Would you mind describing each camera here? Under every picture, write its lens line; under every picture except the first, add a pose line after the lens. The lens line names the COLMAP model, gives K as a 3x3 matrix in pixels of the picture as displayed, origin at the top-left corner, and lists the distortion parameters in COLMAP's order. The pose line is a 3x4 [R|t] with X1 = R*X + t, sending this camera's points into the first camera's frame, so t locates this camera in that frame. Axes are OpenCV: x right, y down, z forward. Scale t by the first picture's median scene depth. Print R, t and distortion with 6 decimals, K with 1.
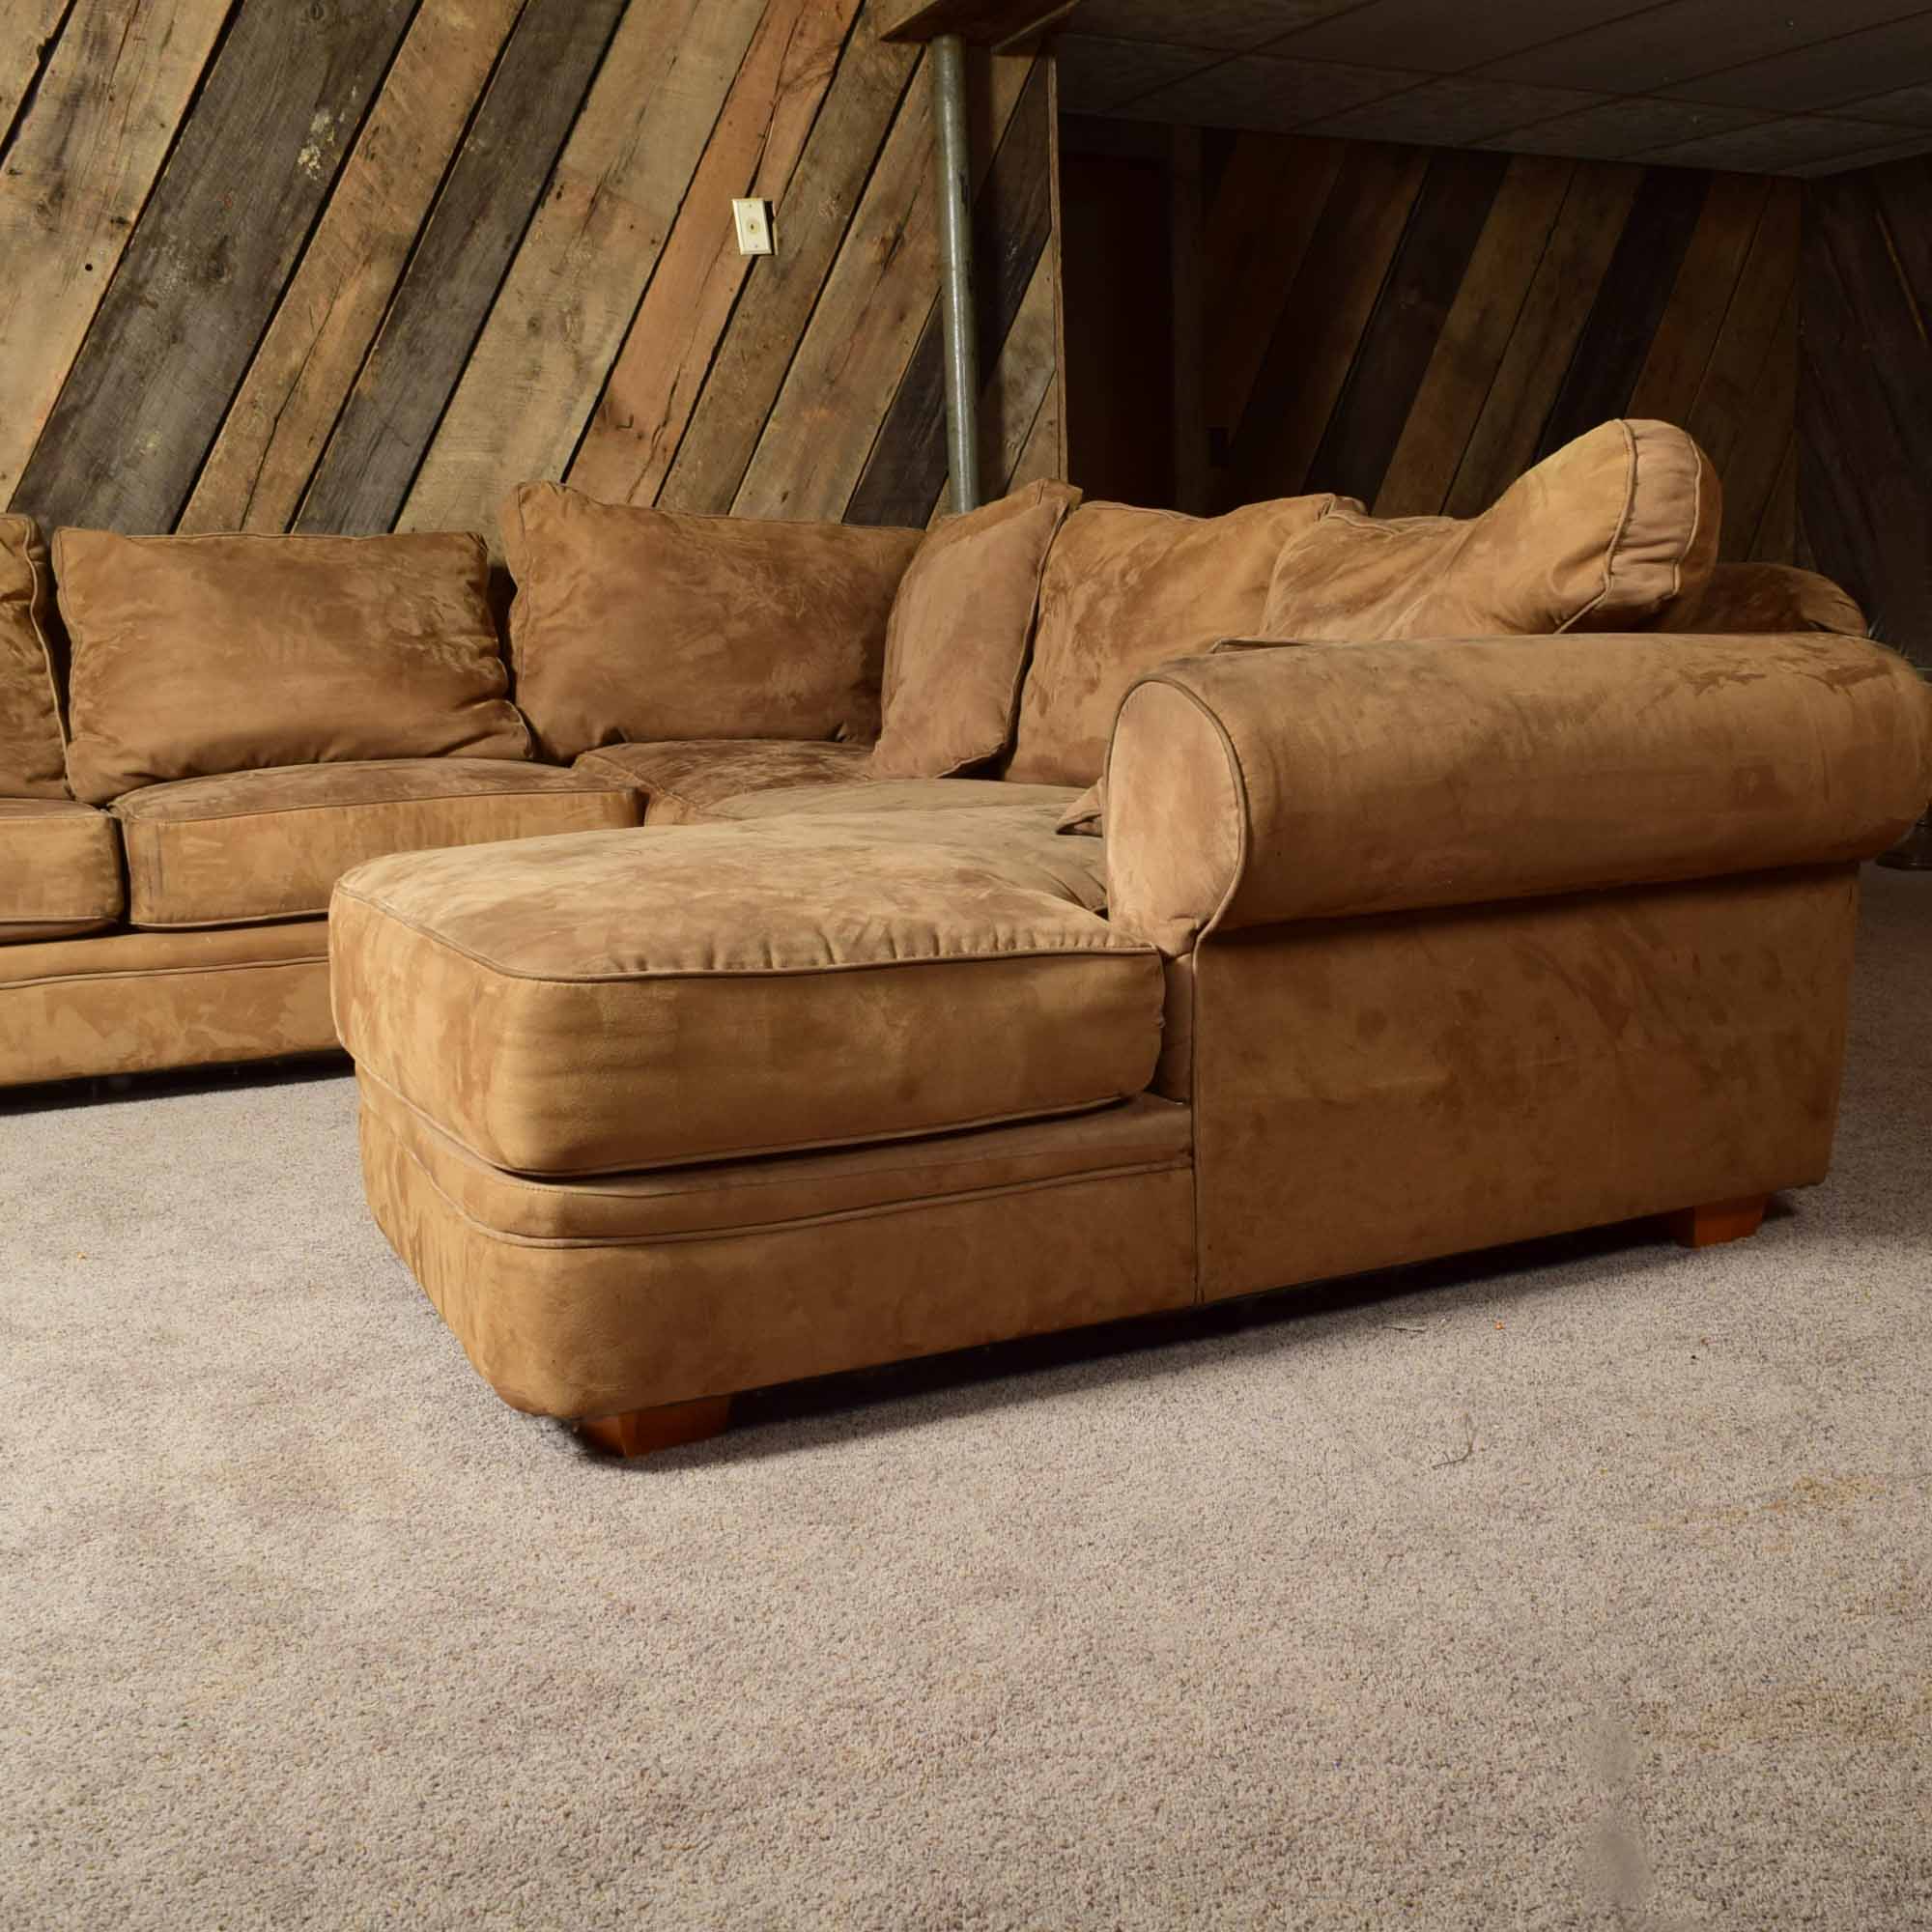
lens RADIAL K [[2244.2, 0, 1213.3], [0, 2244.2, 951.2], [0, 0, 1]] dist [-0.017779, 0.007819]
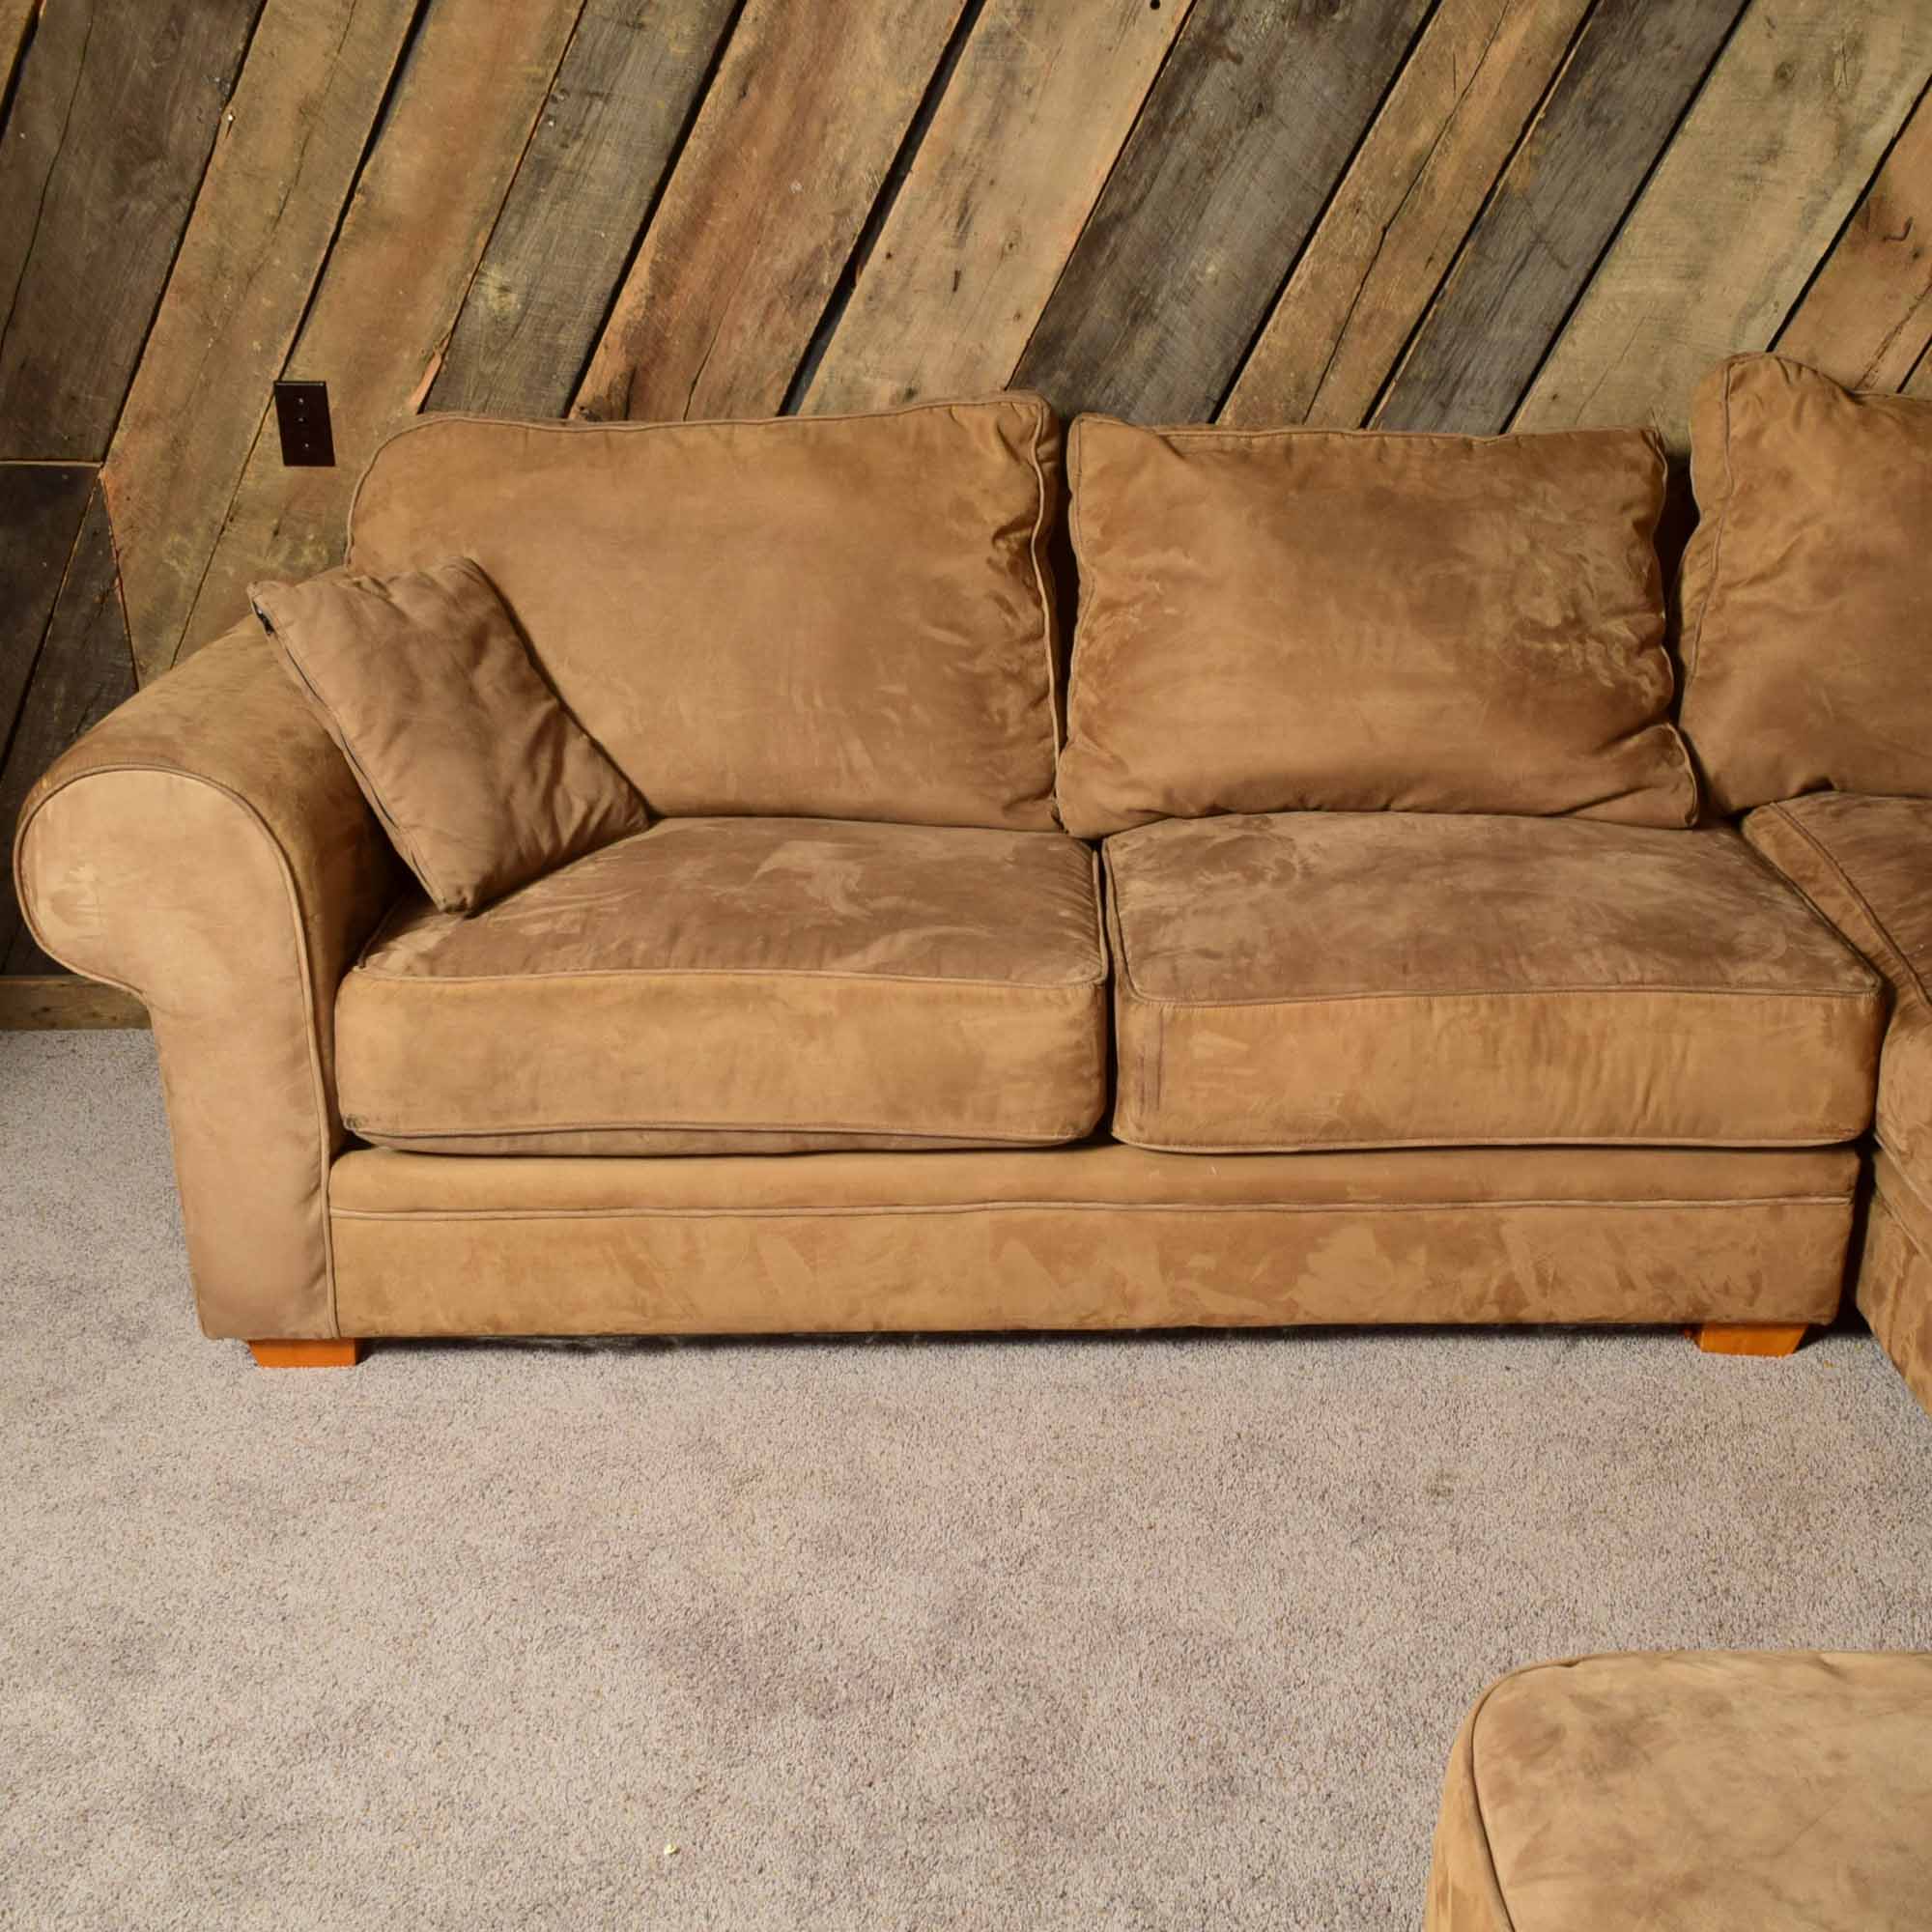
lens RADIAL K [[2263.3, 0, 1121.4], [0, 2263.3, 947.4], [0, 0, 1]] dist [-0.016009, 0.004396]
pose [[0.892628, 0.194273, -0.406785, -0.175468], [-0.097369, 0.964162, 0.246803, -0.194530], [0.440153, -0.180695, 0.879553, 0.335322]]
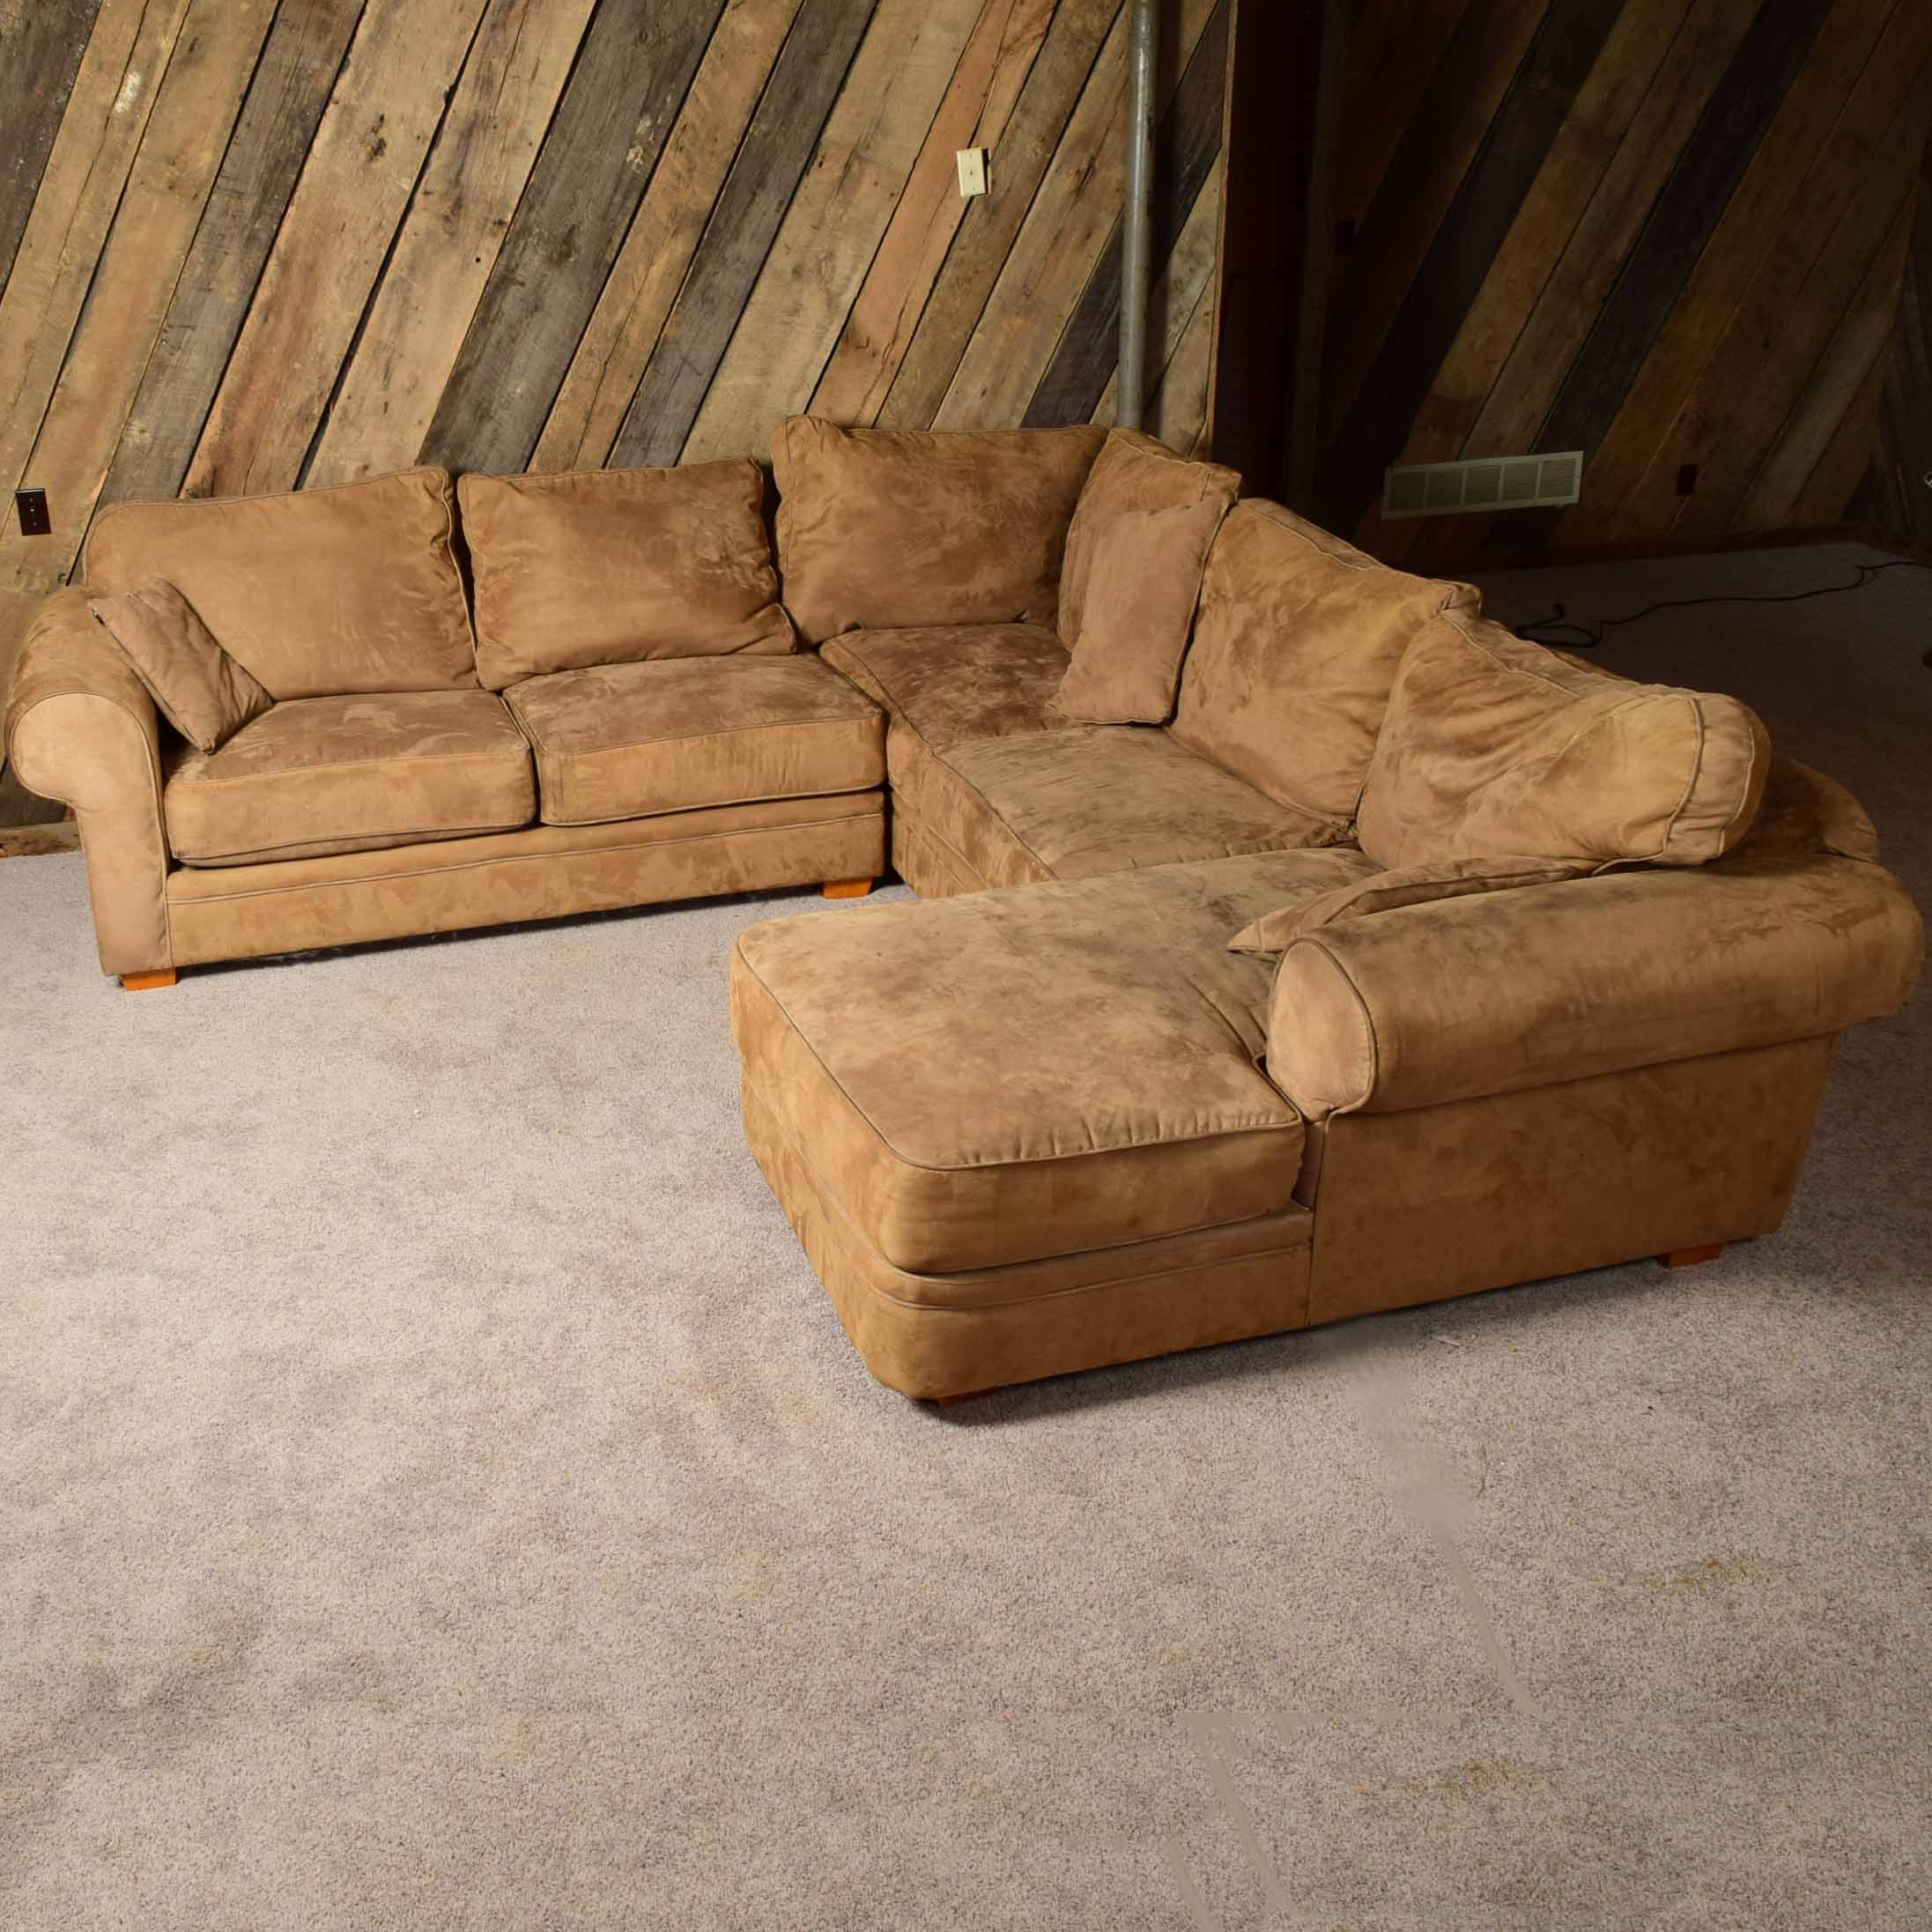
lens RADIAL K [[2045.7, 0, 729.1], [0, 2045.7, 866.0], [0, 0, 1]] dist [-0.022381, 0.015579]
pose [[0.968363, 0.086970, -0.233901, -0.047681], [-0.027616, 0.968895, 0.245925, -0.255136], [0.248013, -0.231685, 0.940644, -0.172342]]
